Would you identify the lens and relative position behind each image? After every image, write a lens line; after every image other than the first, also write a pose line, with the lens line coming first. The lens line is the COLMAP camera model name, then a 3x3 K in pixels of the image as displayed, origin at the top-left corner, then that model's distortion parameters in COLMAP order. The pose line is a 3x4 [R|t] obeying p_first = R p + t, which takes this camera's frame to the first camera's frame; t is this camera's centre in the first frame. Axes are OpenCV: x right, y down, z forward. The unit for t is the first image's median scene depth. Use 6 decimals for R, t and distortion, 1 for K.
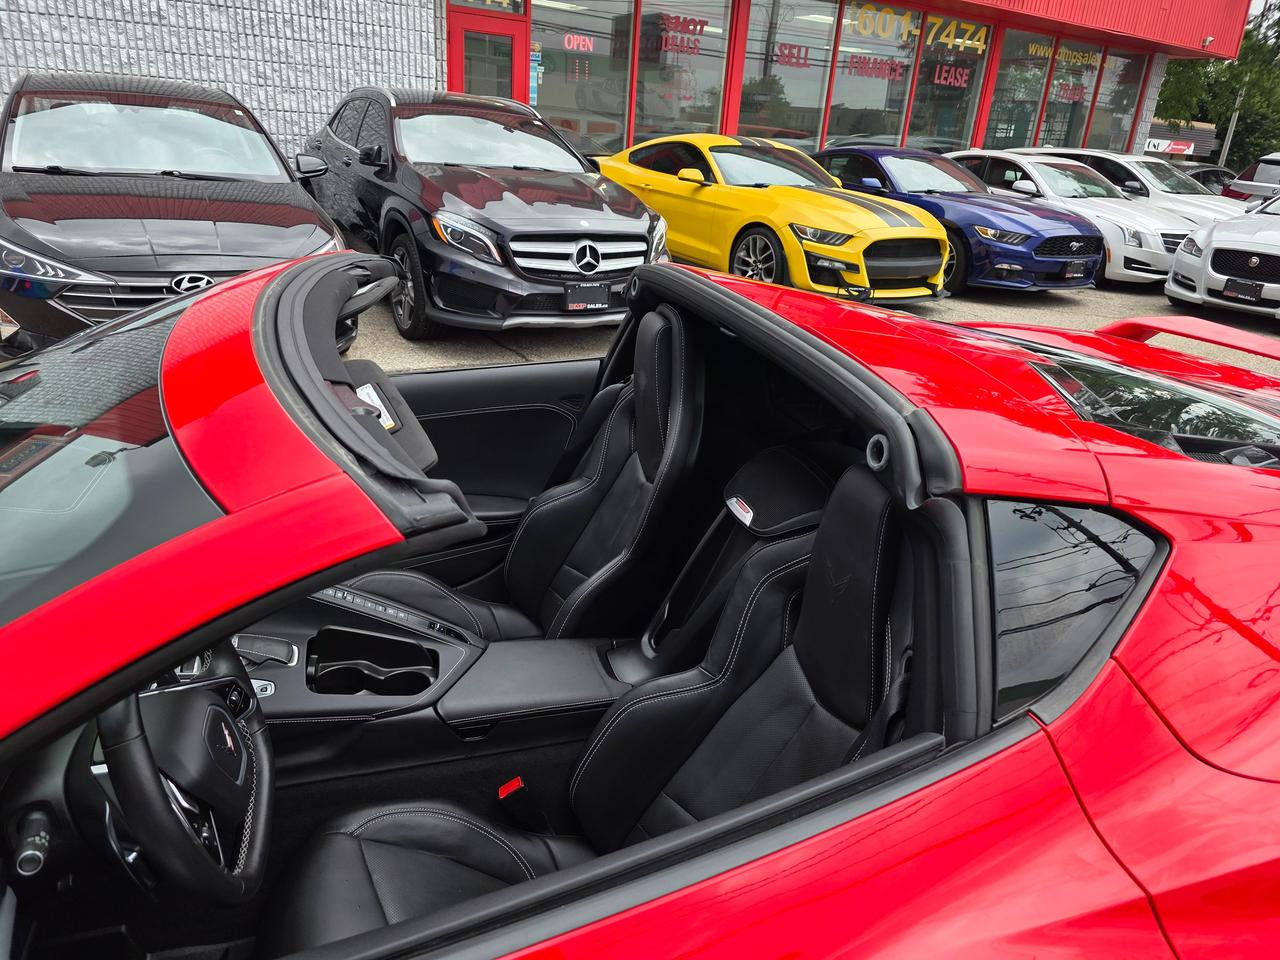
lens RADIAL K [[871.1, 0, 632.5], [0, 871.1, 481.0], [0, 0, 1]] dist [0.049393, -0.051127]
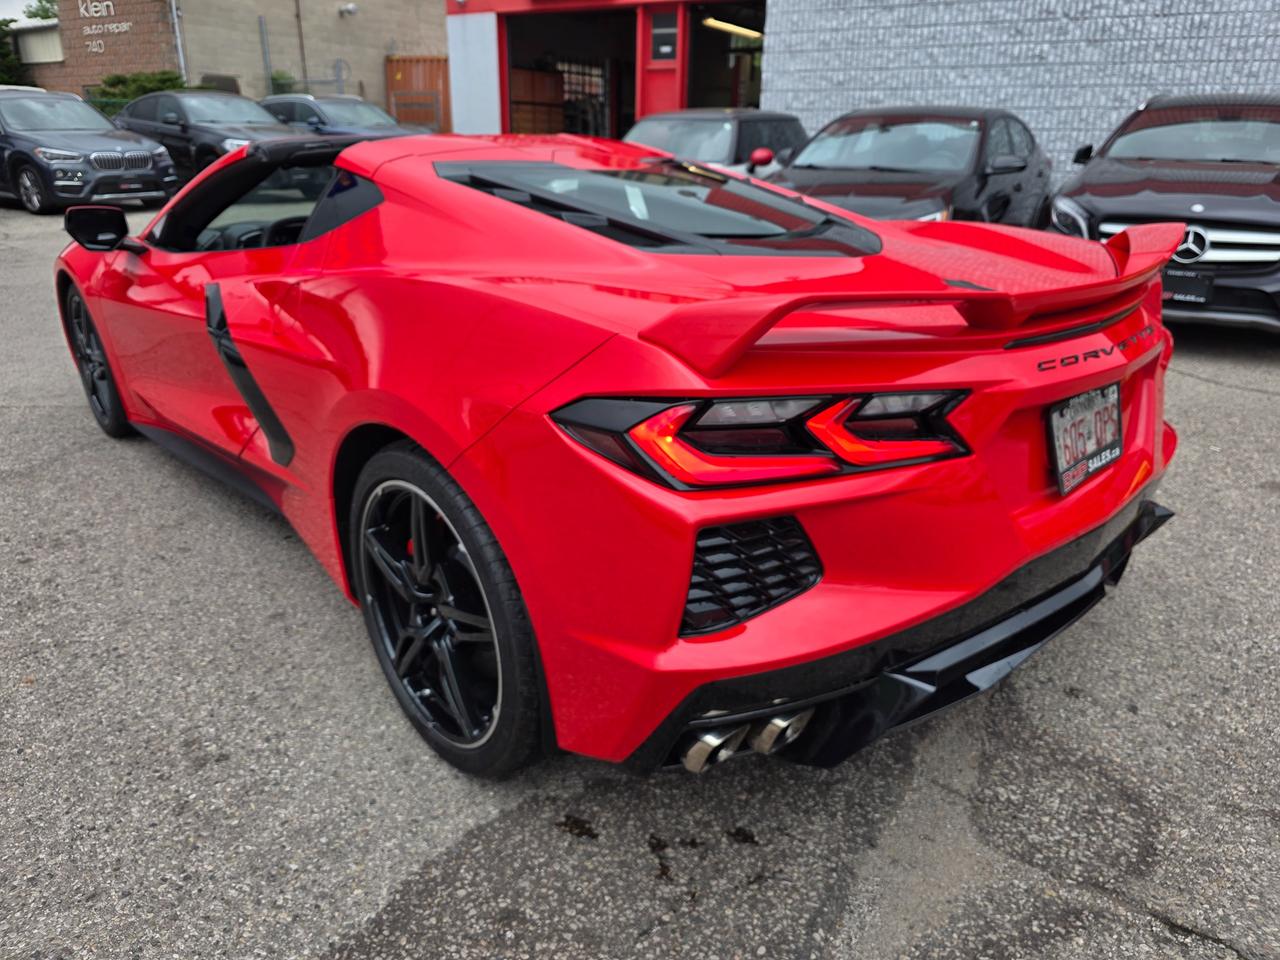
lens RADIAL K [[871.1, 0, 648.7], [0, 871.1, 480.5], [0, 0, 1]] dist [0.049393, -0.051127]
pose [[0.437102, 0.266787, -0.858933, 0.405078], [-0.323946, 0.937598, 0.126367, 0.031049], [0.839047, 0.223013, 0.496251, 0.087999]]
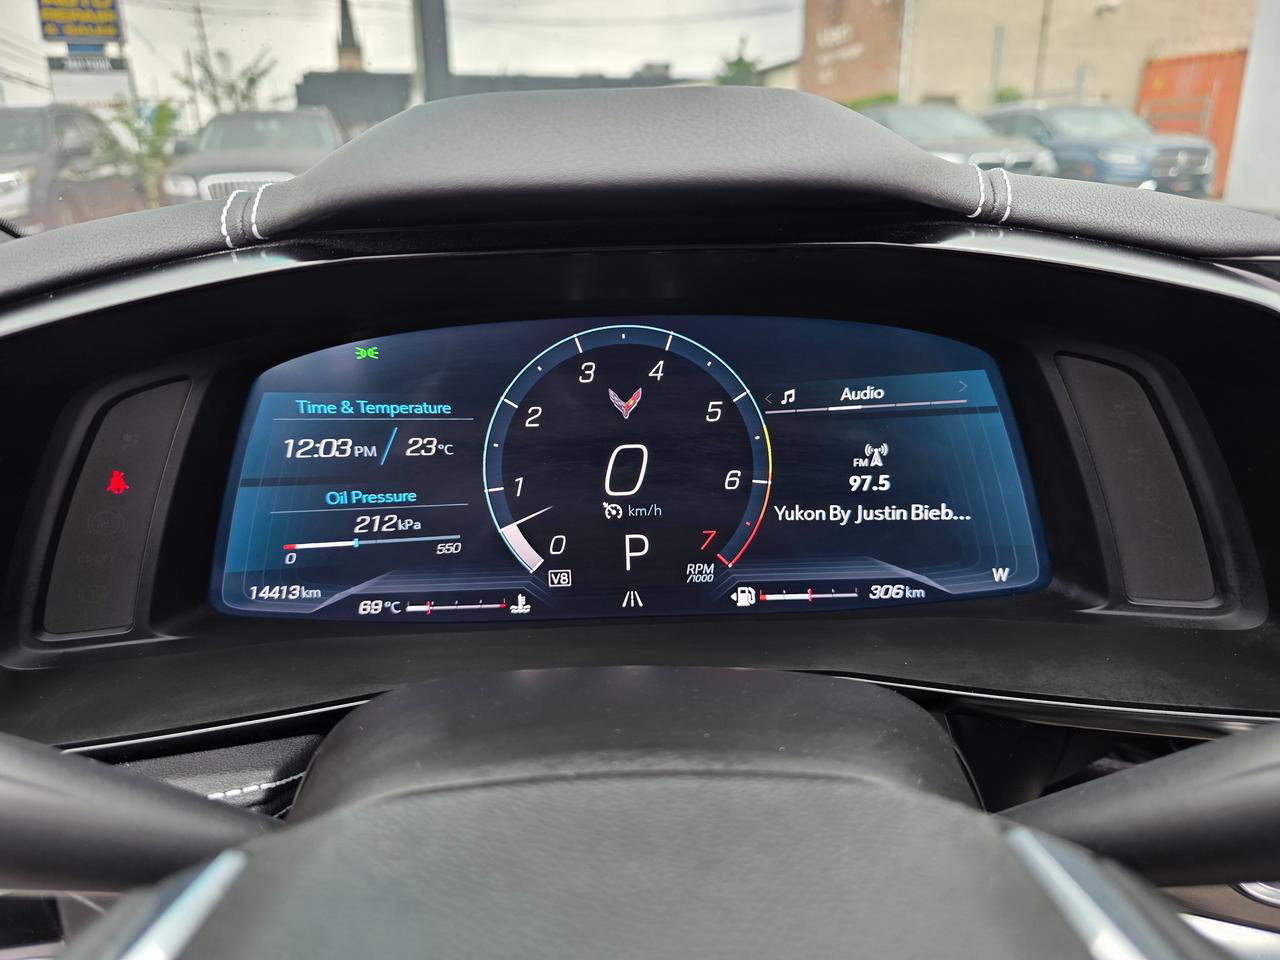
lens RADIAL K [[871.1, 0, 651.4], [0, 871.1, 468.6], [0, 0, 1]] dist [0.049393, -0.051127]
pose [[-0.267862, 0.238322, -0.933516, -0.065277], [-0.366906, 0.870680, 0.327560, 0.025236], [0.890859, 0.430254, -0.145781, 0.131805]]
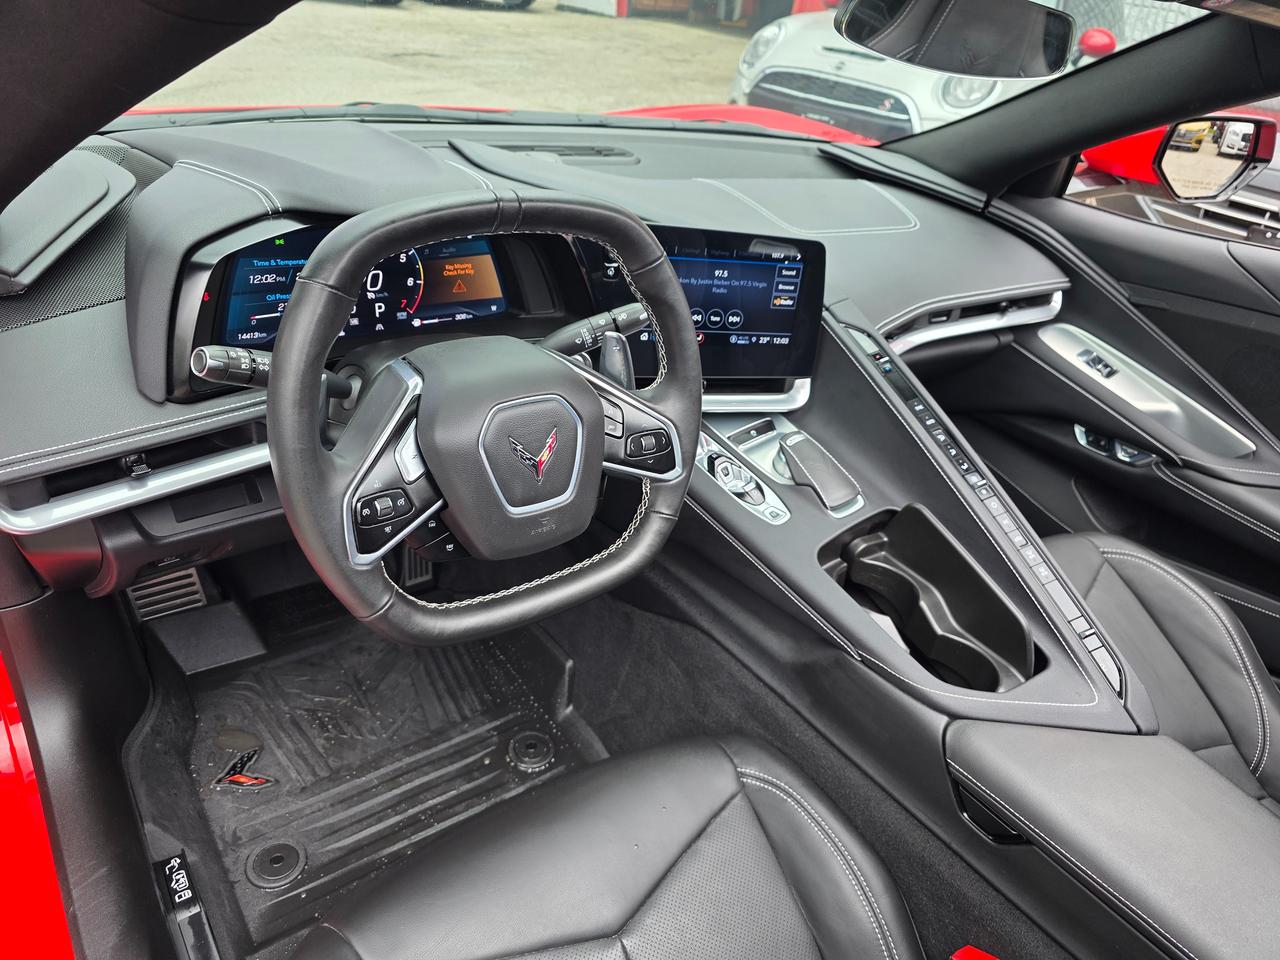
lens RADIAL K [[871.1, 0, 626.8], [0, 871.1, 469.9], [0, 0, 1]] dist [0.049393, -0.051127]
pose [[0.349750, 0.452387, -0.820379, 0.014108], [-0.452305, 0.848404, 0.275011, 0.013514], [0.820424, 0.274876, 0.501346, 0.101414]]
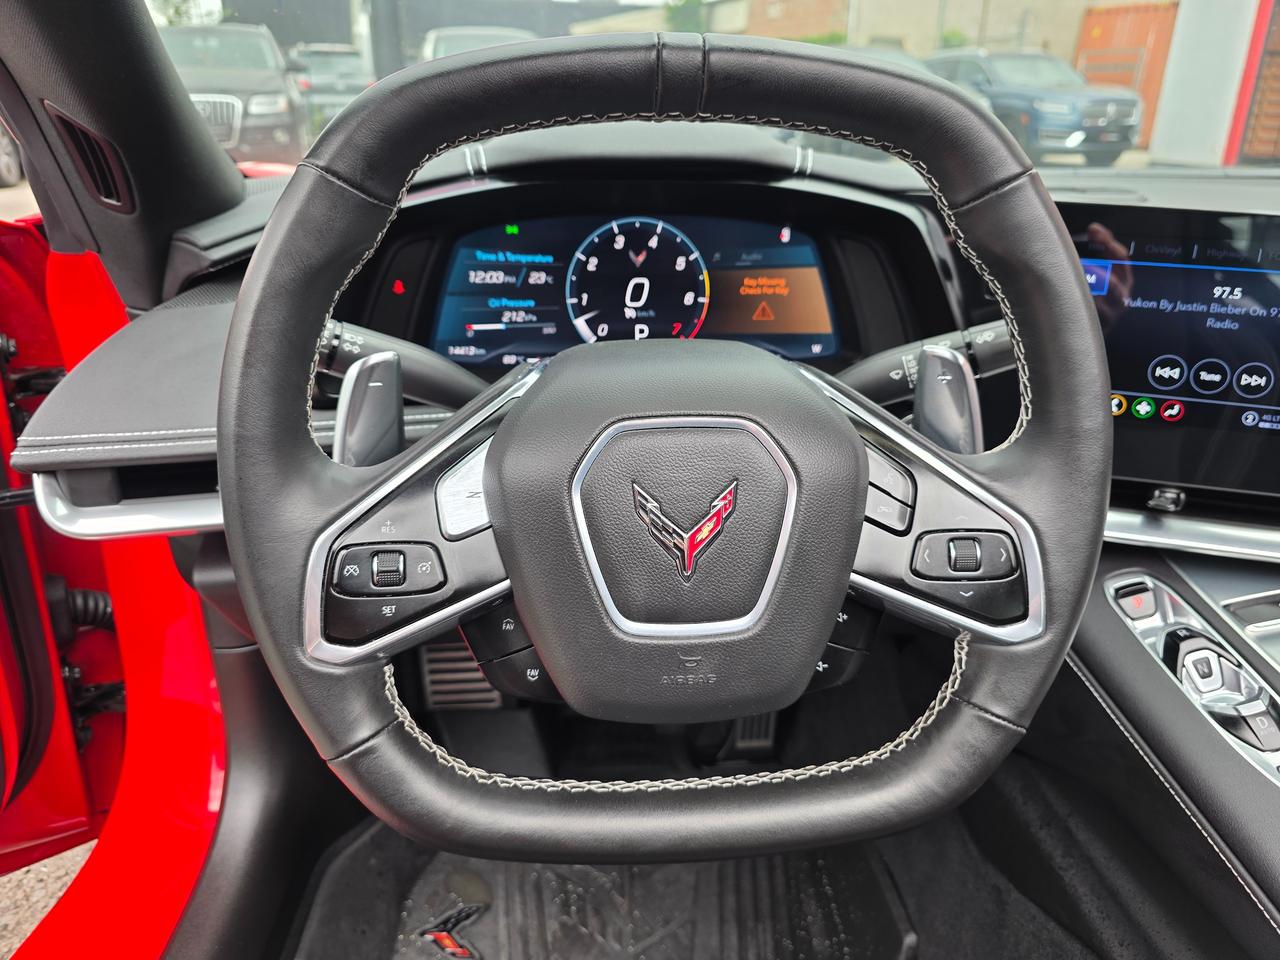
lens RADIAL K [[871.1, 0, 664.9], [0, 871.1, 467.2], [0, 0, 1]] dist [0.049393, -0.051127]
pose [[-0.198969, 0.298884, -0.933317, -0.021481], [-0.399440, 0.844927, 0.355733, 0.022530], [0.894907, 0.443584, -0.048728, 0.138559]]
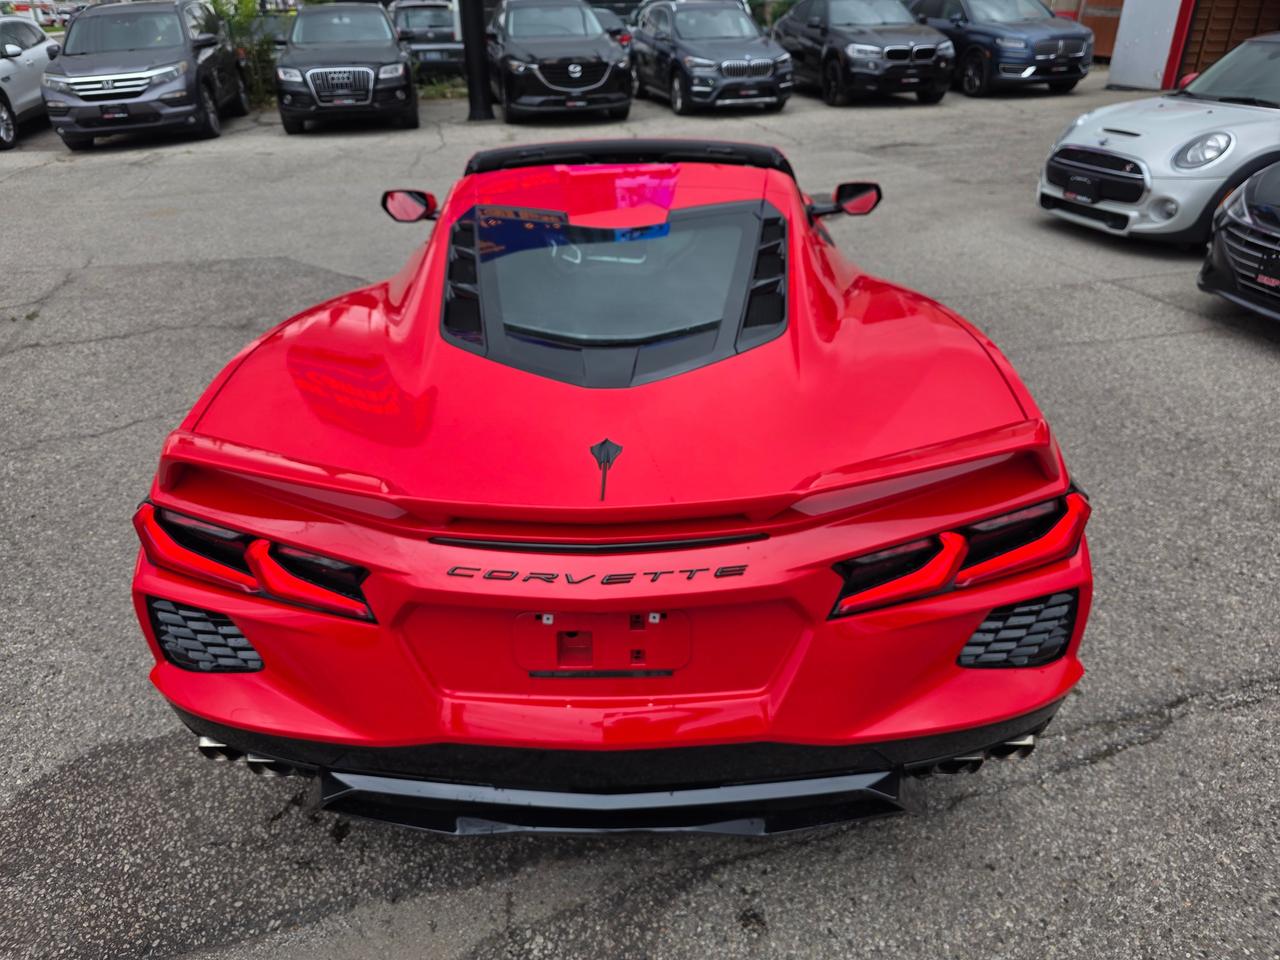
lens RADIAL K [[871.1, 0, 632.7], [0, 871.1, 480.7], [0, 0, 1]] dist [0.049393, -0.051127]
pose [[-0.303281, 0.395664, -0.866874, 0.415819], [-0.369151, 0.789899, 0.489681, -0.120139], [0.878492, 0.468519, -0.093502, 0.294589]]
